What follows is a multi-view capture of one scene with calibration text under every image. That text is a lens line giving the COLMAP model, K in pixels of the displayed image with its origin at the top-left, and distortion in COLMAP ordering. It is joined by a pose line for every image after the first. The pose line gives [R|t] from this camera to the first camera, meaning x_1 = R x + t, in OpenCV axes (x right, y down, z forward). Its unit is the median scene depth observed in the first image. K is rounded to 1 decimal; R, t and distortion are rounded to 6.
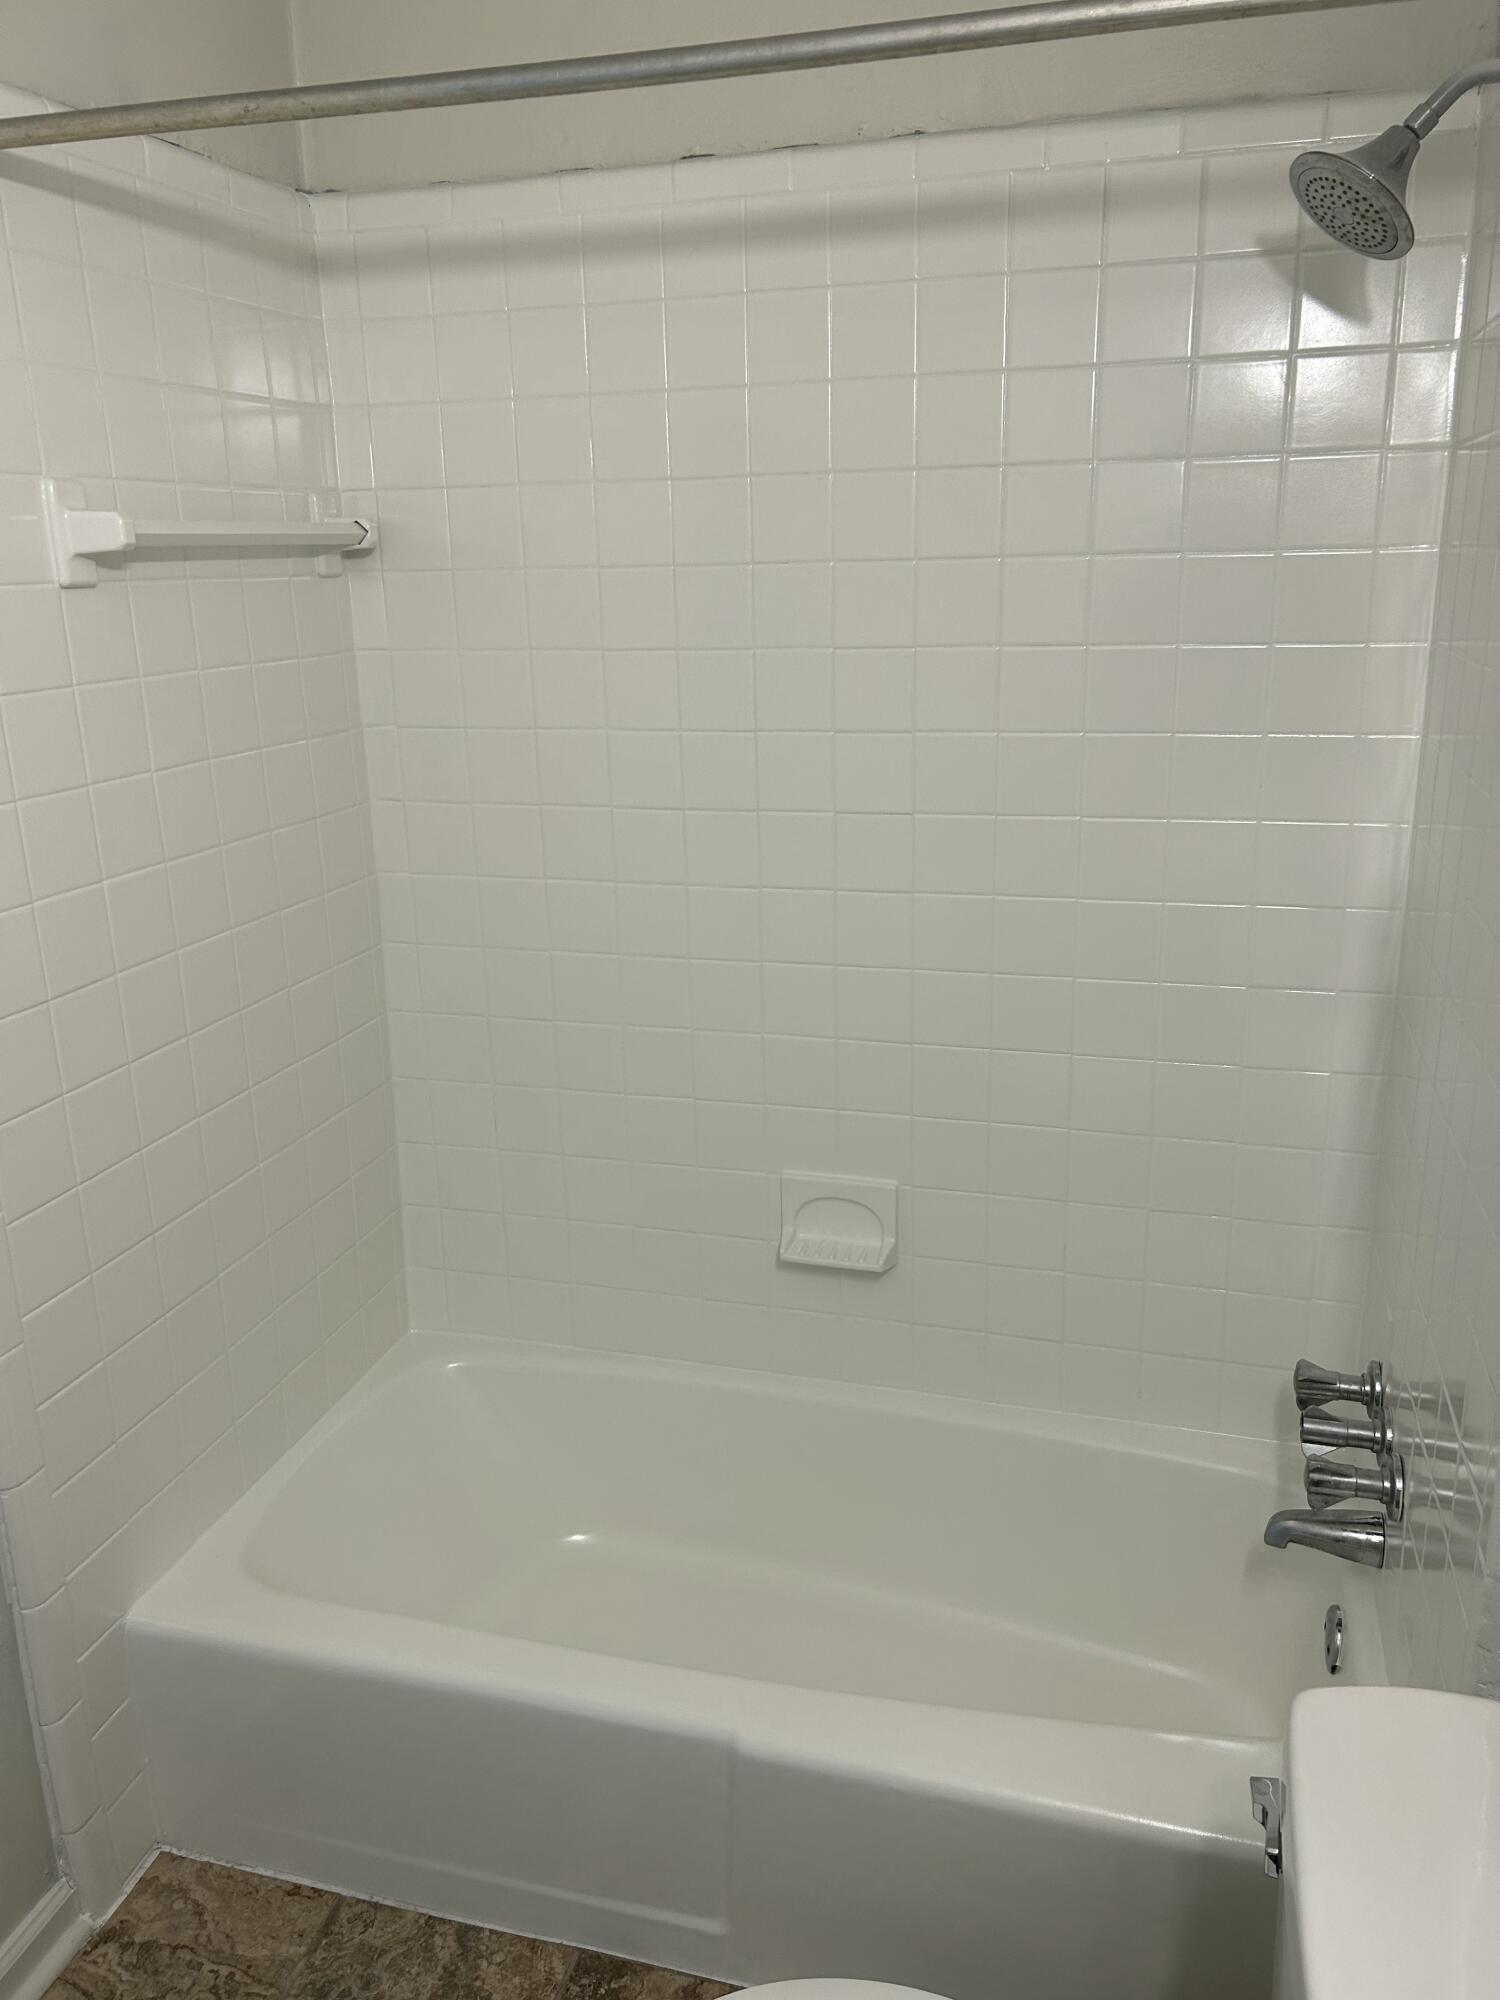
lens RADIAL K [[1494.6, 0, 745.3], [0, 1494.6, 987.3], [0, 0, 1]] dist [0.057725, -0.069580]
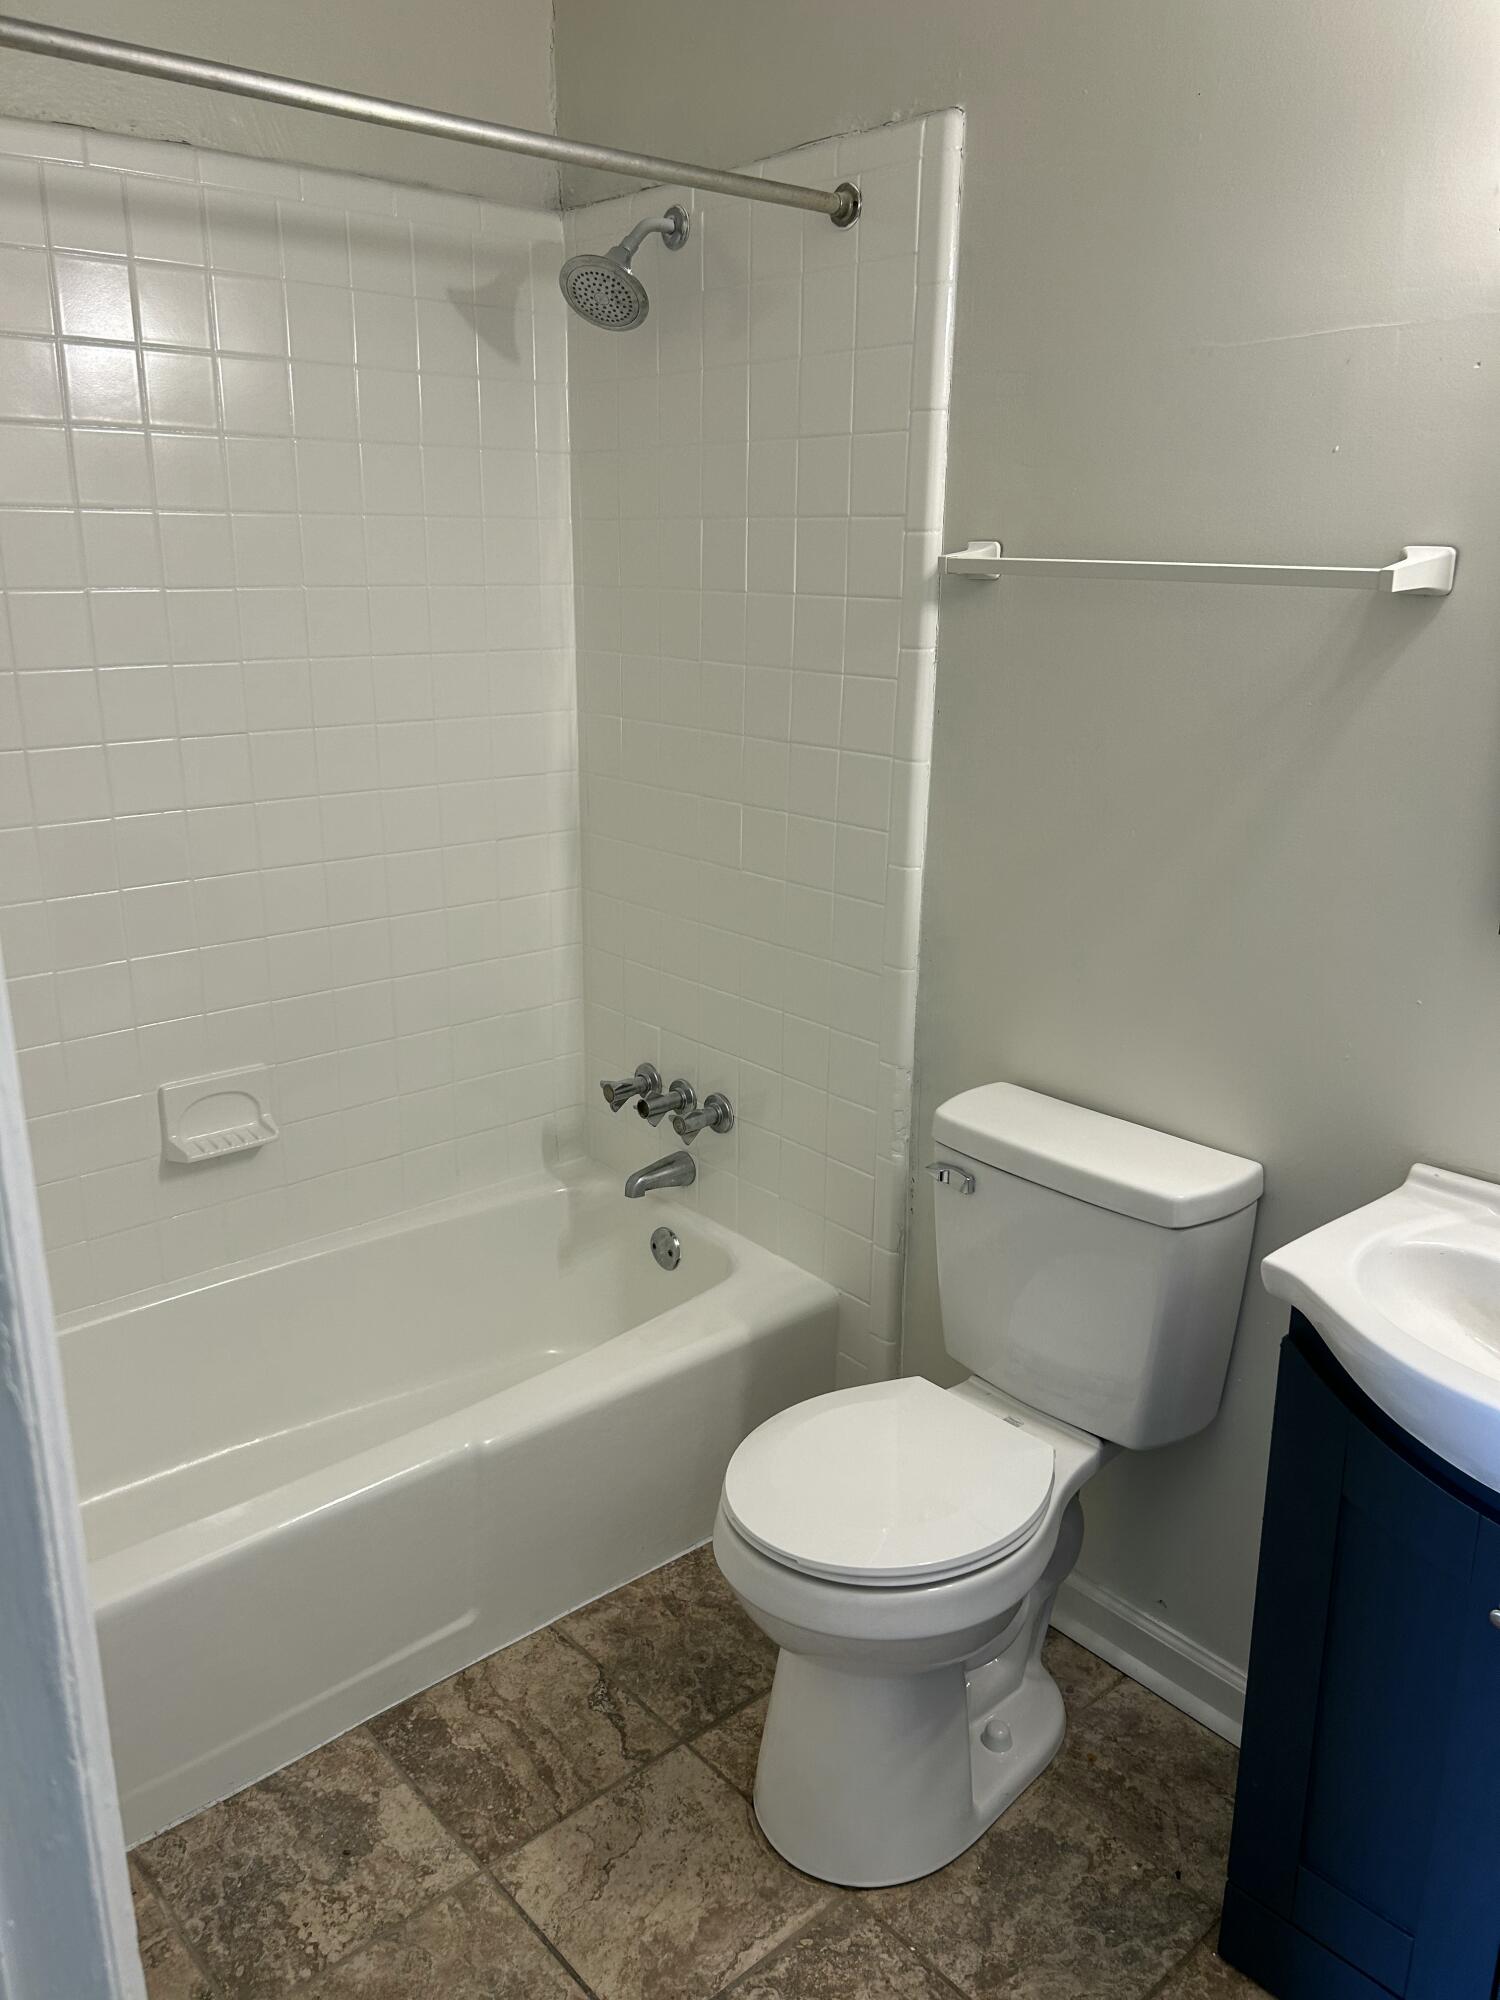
lens RADIAL K [[1494.6, 0, 745.3], [0, 1494.6, 987.3], [0, 0, 1]] dist [0.057725, -0.069580]
pose [[0.547172, -0.211421, 0.809879, -0.757199], [0.205324, 0.971914, 0.114999, 0.021799], [-0.811446, 0.103363, 0.575214, 0.049515]]
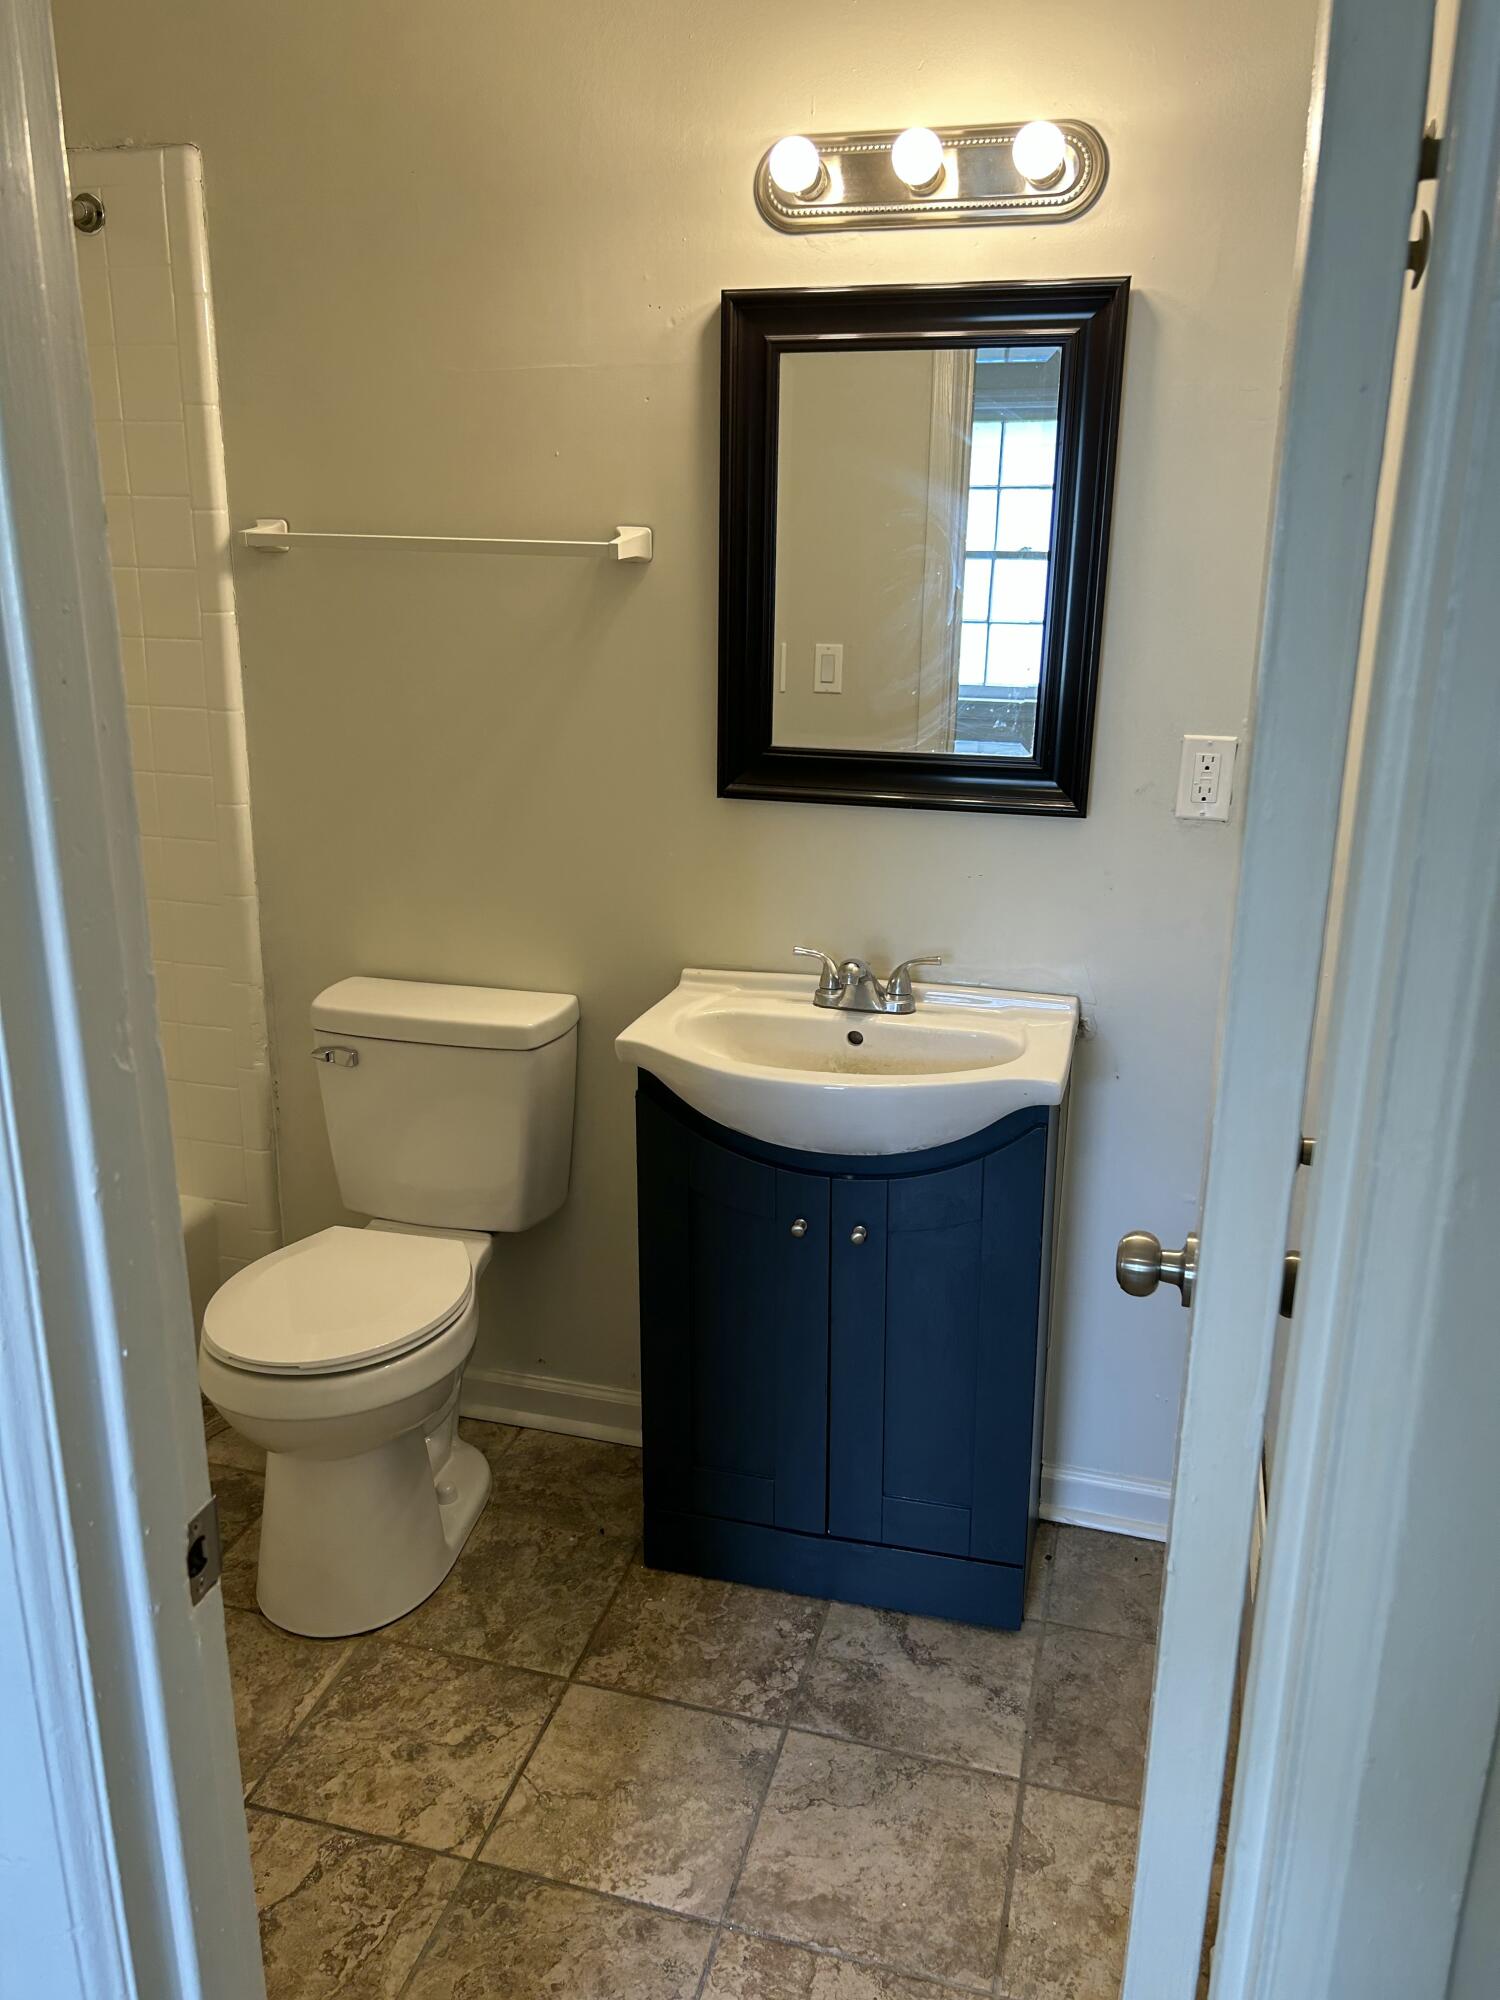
lens RADIAL K [[1500.5, 0, 717.5], [0, 1500.5, 989.0], [0, 0, 1]] dist [0.056599, -0.057137]
pose [[0.010733, -0.266131, 0.963877, -1.118815], [0.258506, 0.931903, 0.254424, 0.009904], [-0.965950, 0.246437, 0.078798, 0.149112]]
